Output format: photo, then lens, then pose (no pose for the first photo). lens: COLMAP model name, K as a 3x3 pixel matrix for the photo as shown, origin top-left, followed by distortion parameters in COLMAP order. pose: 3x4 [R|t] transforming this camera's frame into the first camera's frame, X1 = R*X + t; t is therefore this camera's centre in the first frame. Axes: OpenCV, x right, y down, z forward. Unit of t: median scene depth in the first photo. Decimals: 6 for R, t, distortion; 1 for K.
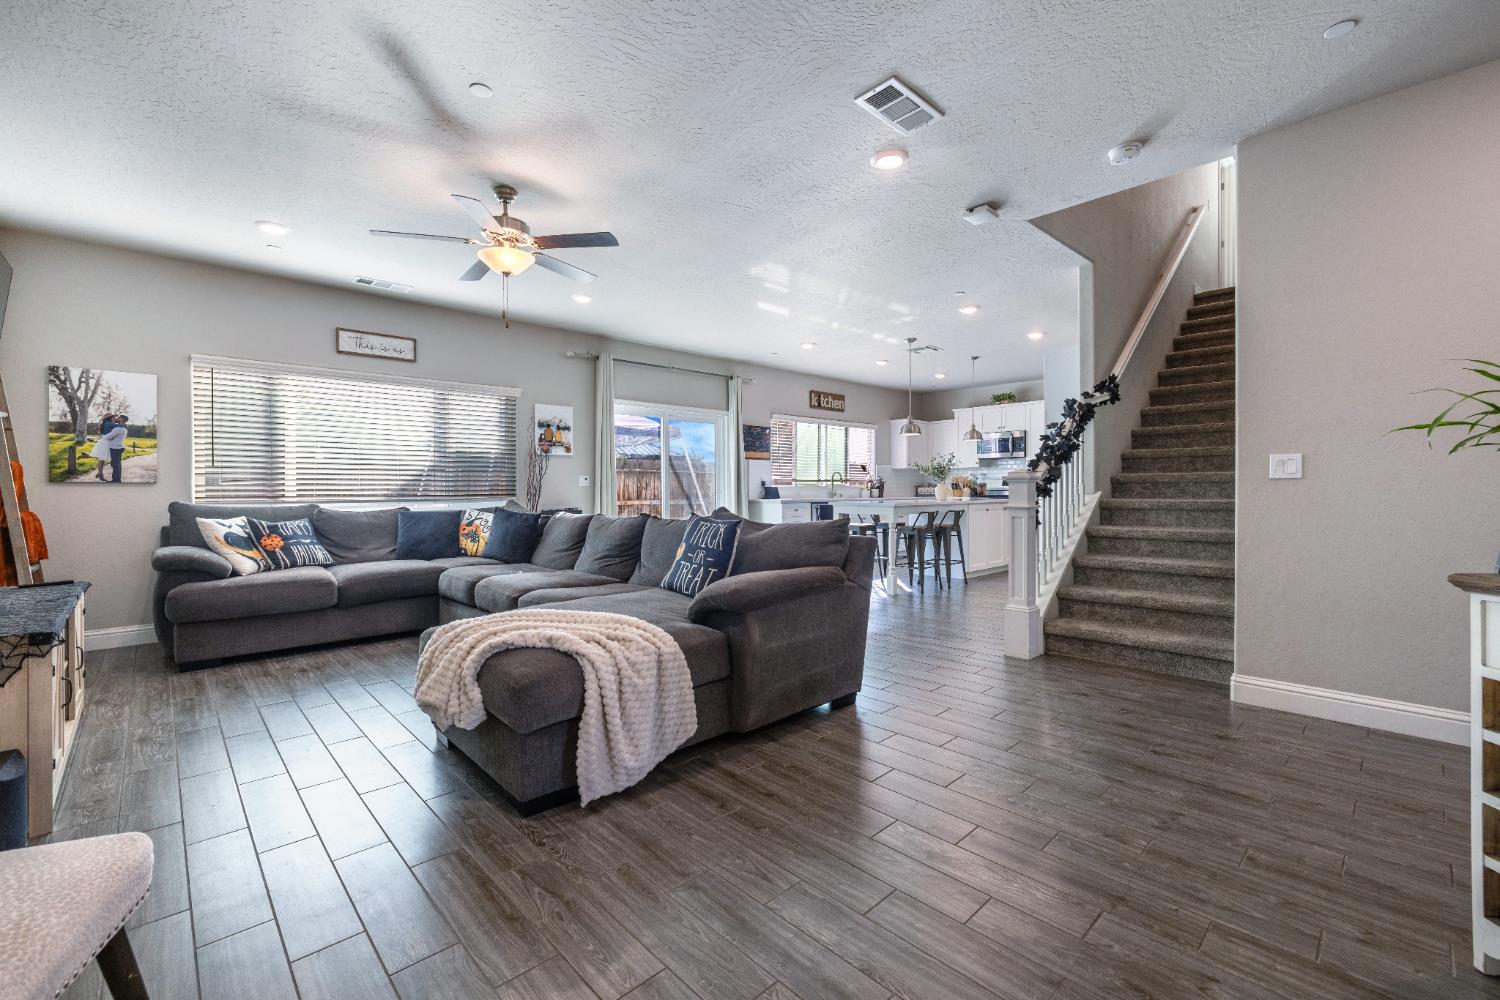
lens RADIAL K [[648.6, 0, 748.4], [0, 648.6, 499.0], [0, 0, 1]] dist [0.000675, 0.000011]
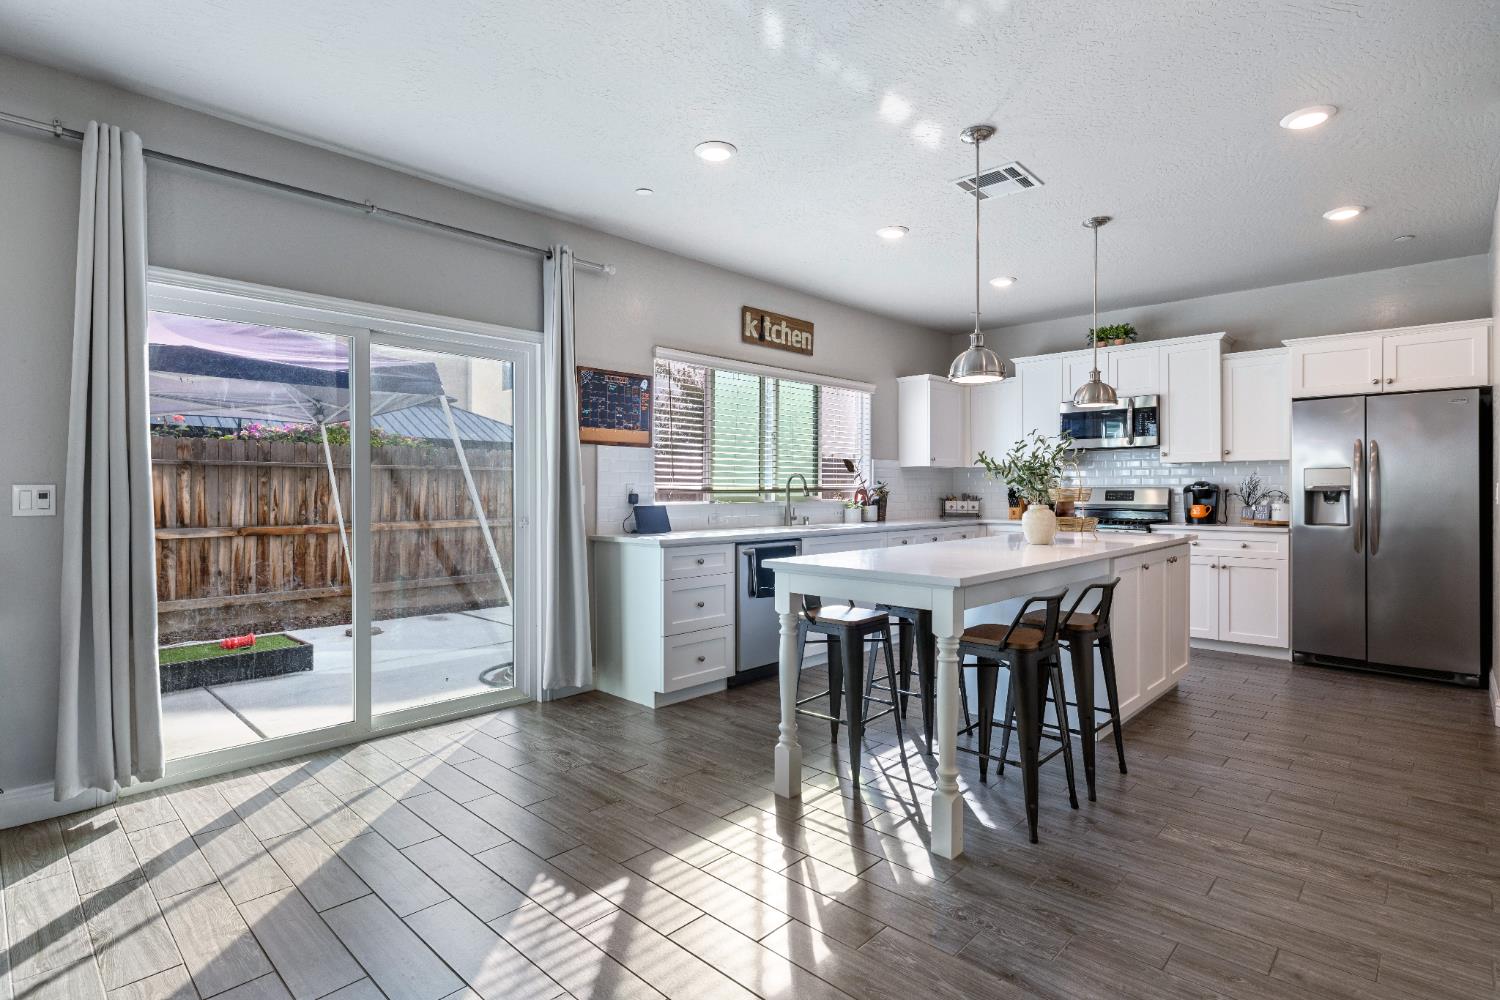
lens RADIAL K [[744.1, 0, 755.9], [0, 744.1, 493.5], [0, 0, 1]] dist [0.000913, 0.001836]
pose [[0.998184, 0.002188, 0.060199, 0.071390], [-0.001722, 0.999968, -0.007792, -0.022172], [-0.060214, 0.007674, 0.998156, 0.438235]]
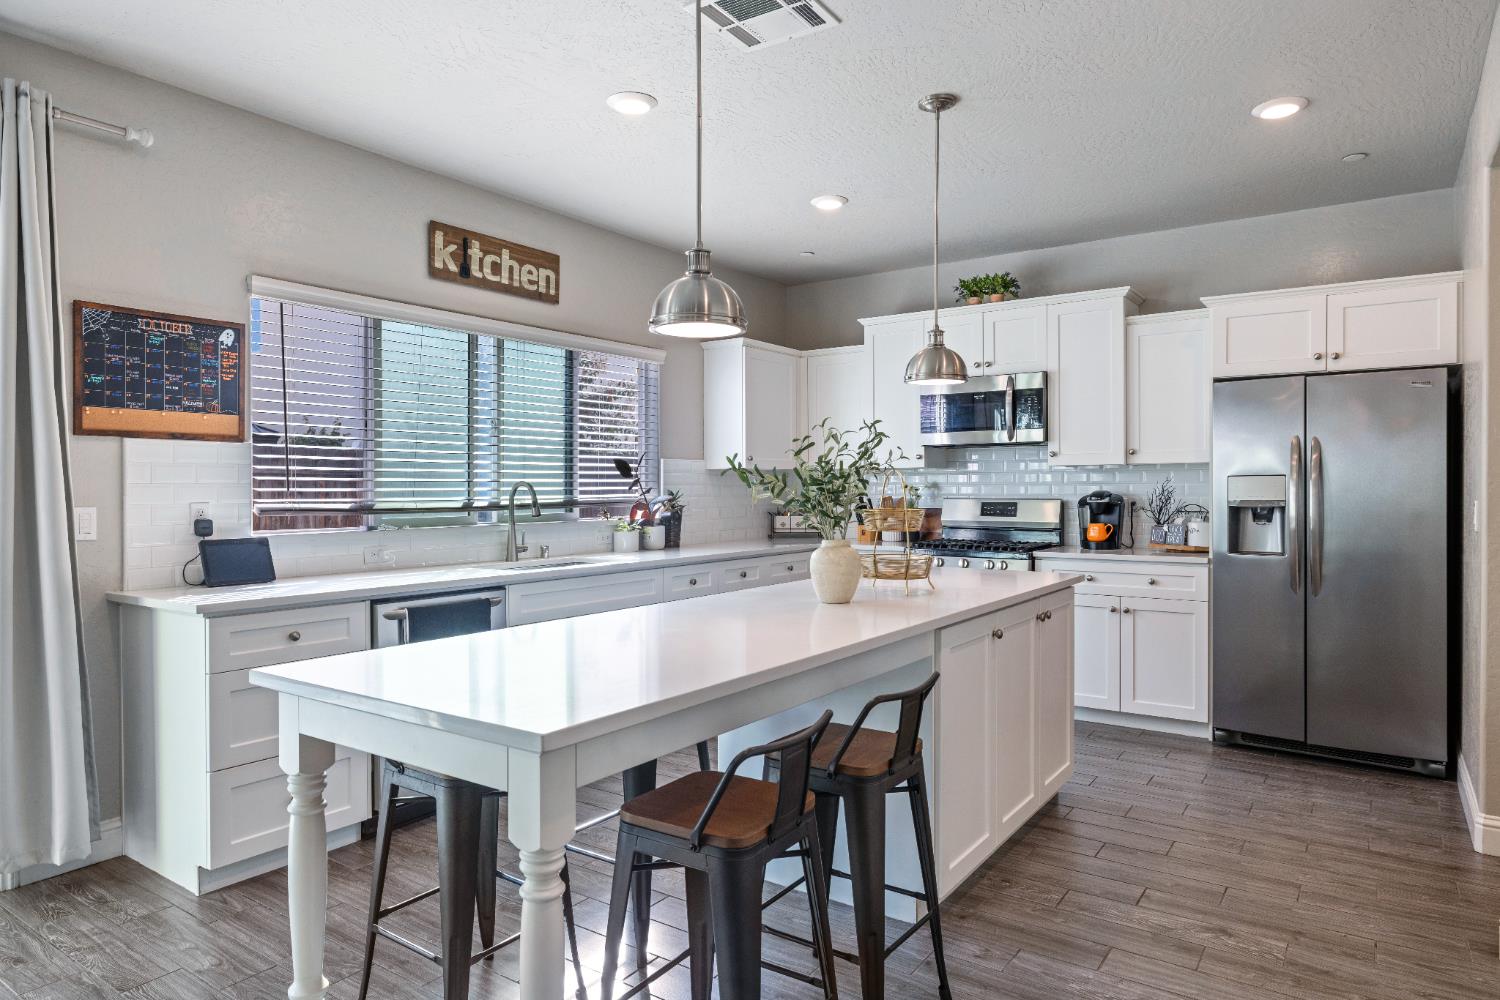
lens RADIAL K [[908.4, 0, 750.9], [0, 908.4, 501.2], [0, 0, 1]] dist [0.006913, -0.003000]
pose [[0.979016, -0.002212, 0.203770, 0.156192], [0.001964, 0.999997, 0.001421, -0.032610], [-0.203773, -0.000991, 0.979018, 0.534435]]
